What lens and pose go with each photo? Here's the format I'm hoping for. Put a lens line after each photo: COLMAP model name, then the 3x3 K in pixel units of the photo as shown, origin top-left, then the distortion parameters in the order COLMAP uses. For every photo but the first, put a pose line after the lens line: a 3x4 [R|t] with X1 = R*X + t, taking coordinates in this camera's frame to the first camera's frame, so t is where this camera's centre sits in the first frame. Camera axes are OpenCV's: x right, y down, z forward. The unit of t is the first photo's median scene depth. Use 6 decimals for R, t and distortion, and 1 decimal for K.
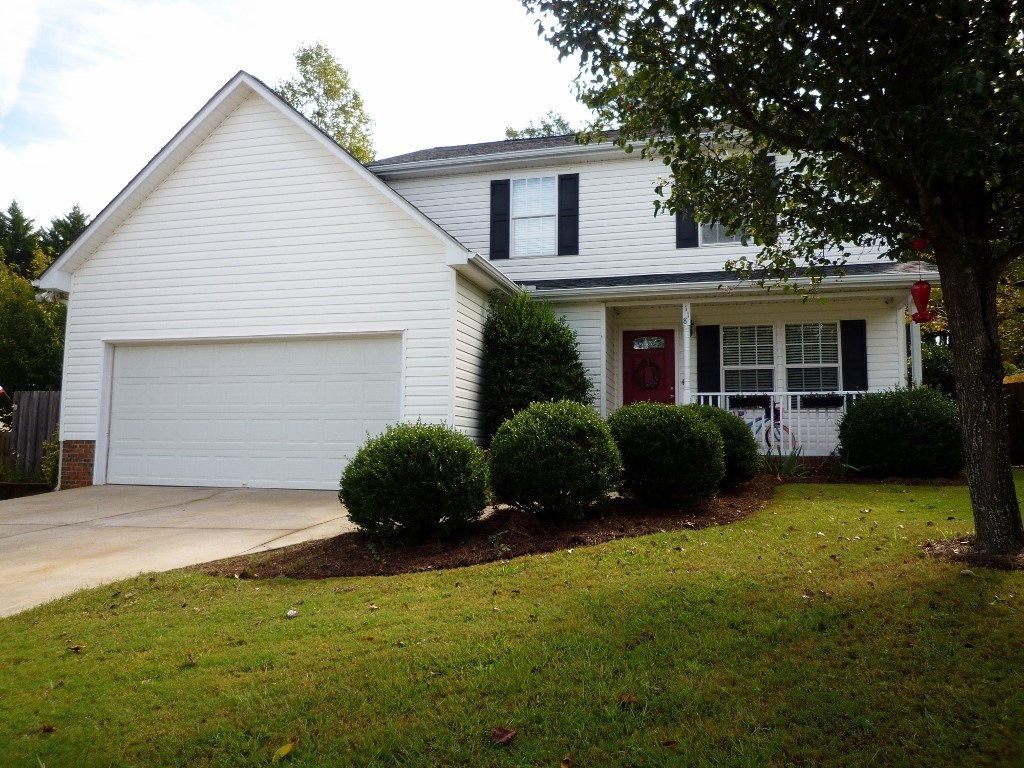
lens RADIAL K [[748.9, 0, 518.0], [0, 748.9, 382.9], [0, 0, 1]] dist [-0.000186, -0.035098]
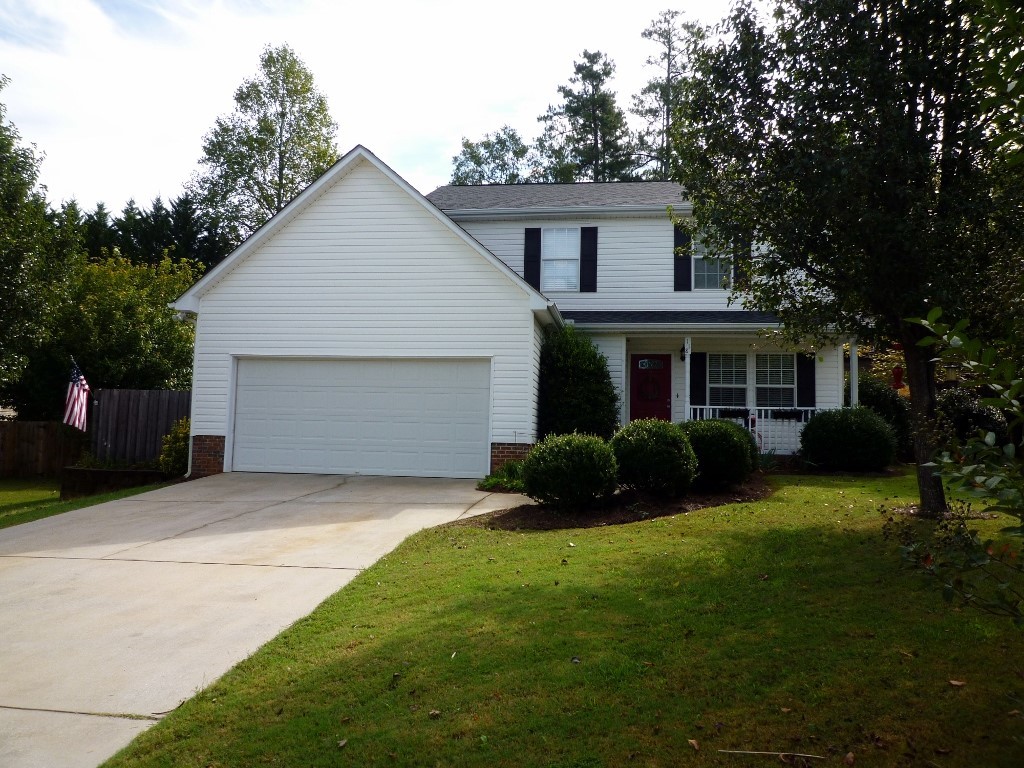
lens RADIAL K [[748.9, 0, 517.7], [0, 748.9, 384.8], [0, 0, 1]] dist [-0.000186, -0.035098]
pose [[0.992219, 0.021834, 0.122577, -0.230471], [-0.023791, 0.999611, 0.014528, -0.035083], [-0.122212, -0.017332, 0.992353, -0.269348]]
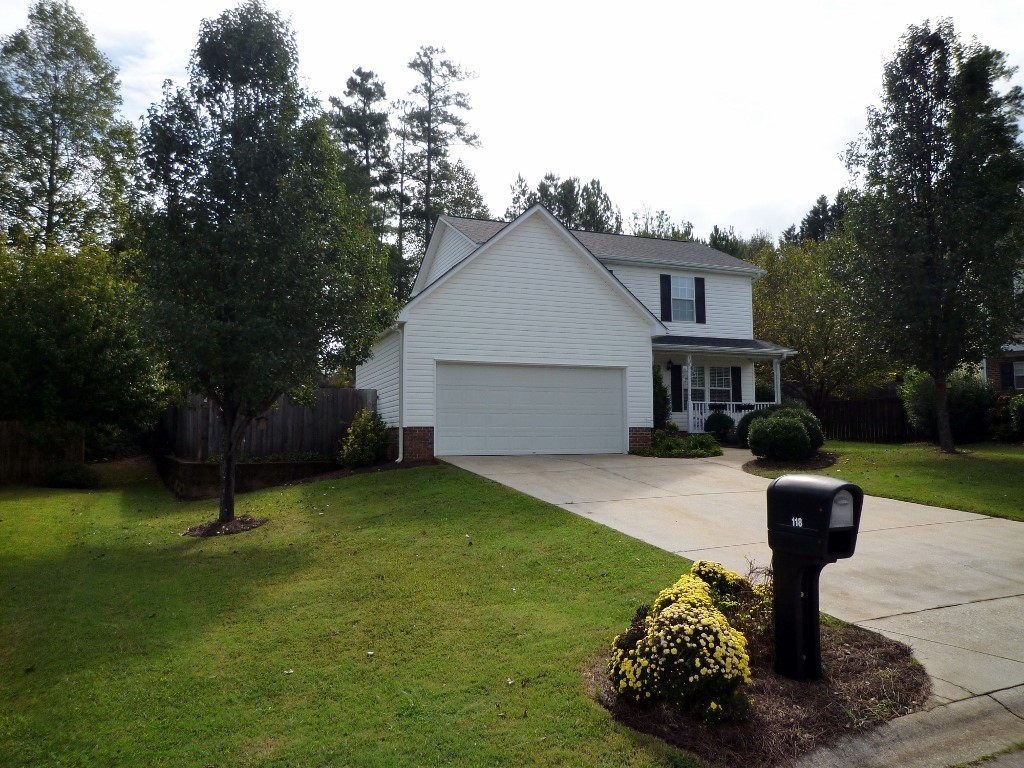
lens RADIAL K [[748.9, 0, 504.7], [0, 748.9, 382.2], [0, 0, 1]] dist [-0.000186, -0.035098]
pose [[0.812646, 0.035097, 0.581700, -1.251464], [-0.038884, 0.999226, -0.005967, -0.004658], [-0.581459, -0.017770, 0.813382, -0.253476]]
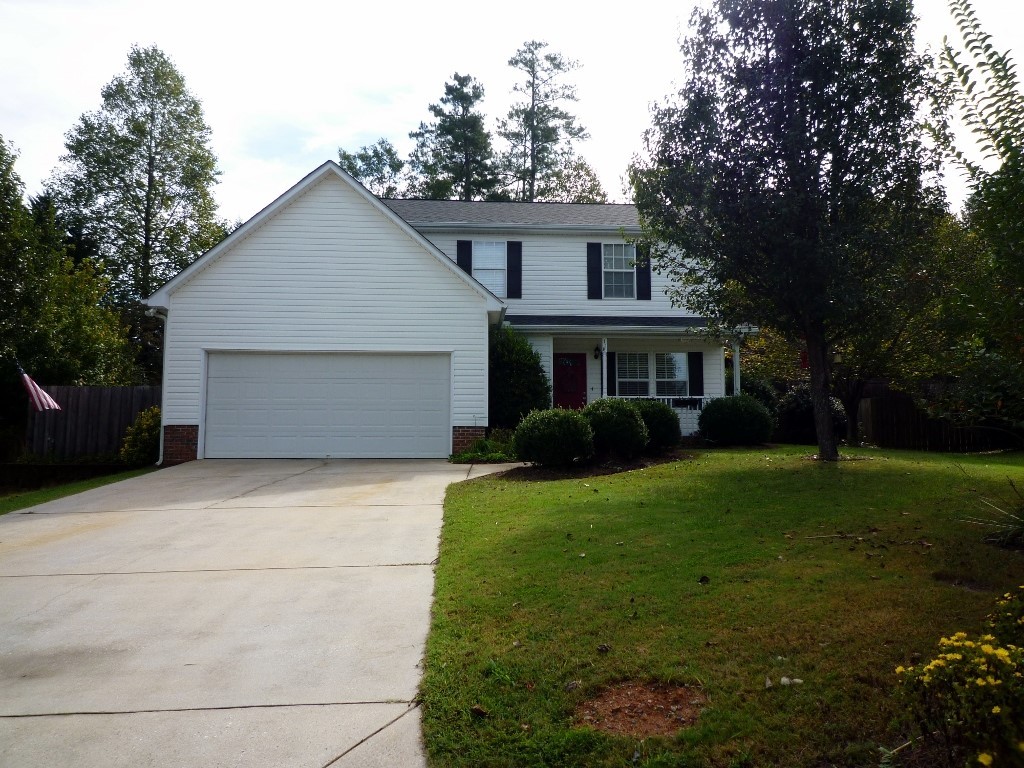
lens RADIAL K [[748.9, 0, 514.7], [0, 748.9, 384.6], [0, 0, 1]] dist [-0.000186, -0.035098]
pose [[0.946457, 0.020946, 0.322149, -0.445430], [-0.019280, 0.999779, -0.008362, 0.006180], [-0.322253, 0.001703, 0.946652, -0.402534]]
